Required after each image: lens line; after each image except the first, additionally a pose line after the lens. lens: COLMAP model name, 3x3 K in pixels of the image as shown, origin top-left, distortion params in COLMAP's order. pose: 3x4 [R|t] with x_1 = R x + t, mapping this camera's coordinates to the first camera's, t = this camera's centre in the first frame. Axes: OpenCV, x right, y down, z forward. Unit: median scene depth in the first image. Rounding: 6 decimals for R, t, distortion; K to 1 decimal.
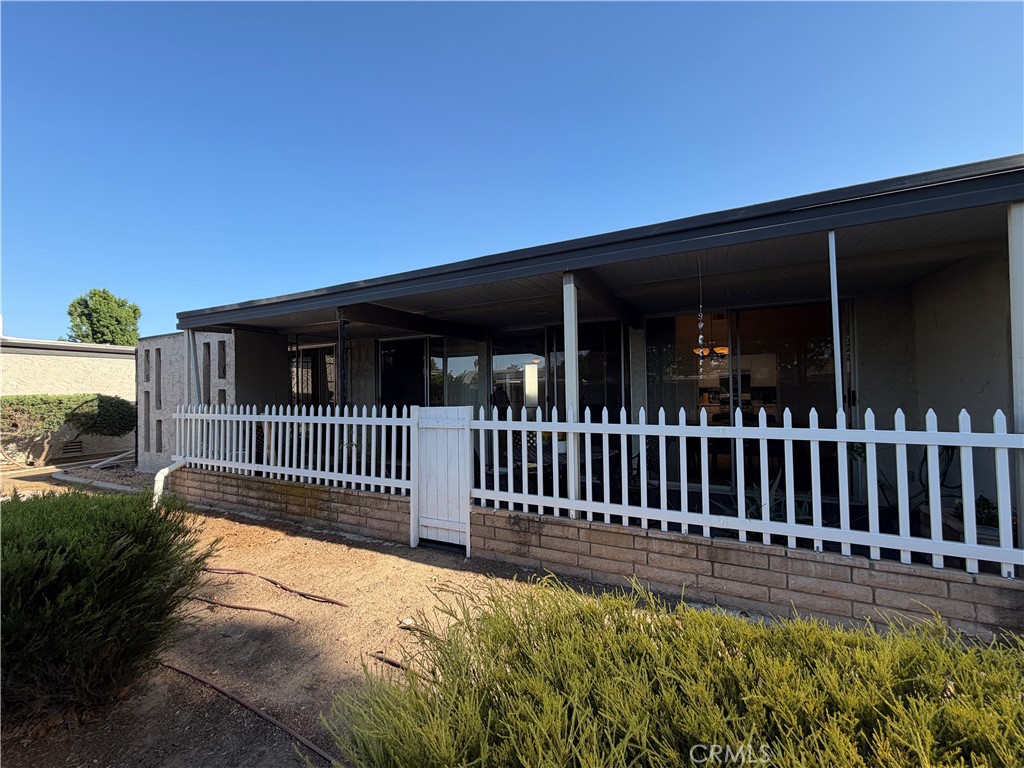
lens RADIAL K [[456.3, 0, 511.2], [0, 456.3, 377.2], [0, 0, 1]] dist [0.000231, 0.000238]
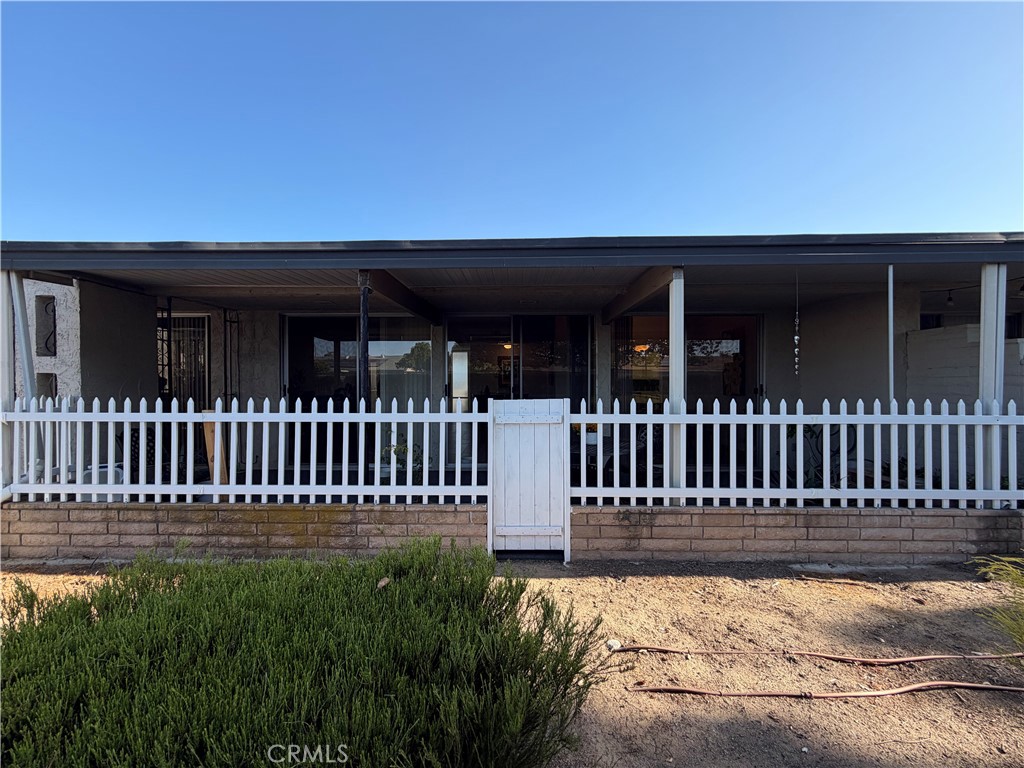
lens RADIAL K [[408.4, 0, 508.6], [0, 408.4, 384.9], [0, 0, 1]] dist [0.000072, 0.000380]
pose [[0.882138, 0.012165, 0.470834, -0.595223], [-0.026679, 0.999352, 0.024165, 0.019230], [-0.470235, -0.033878, 0.881891, 0.338510]]
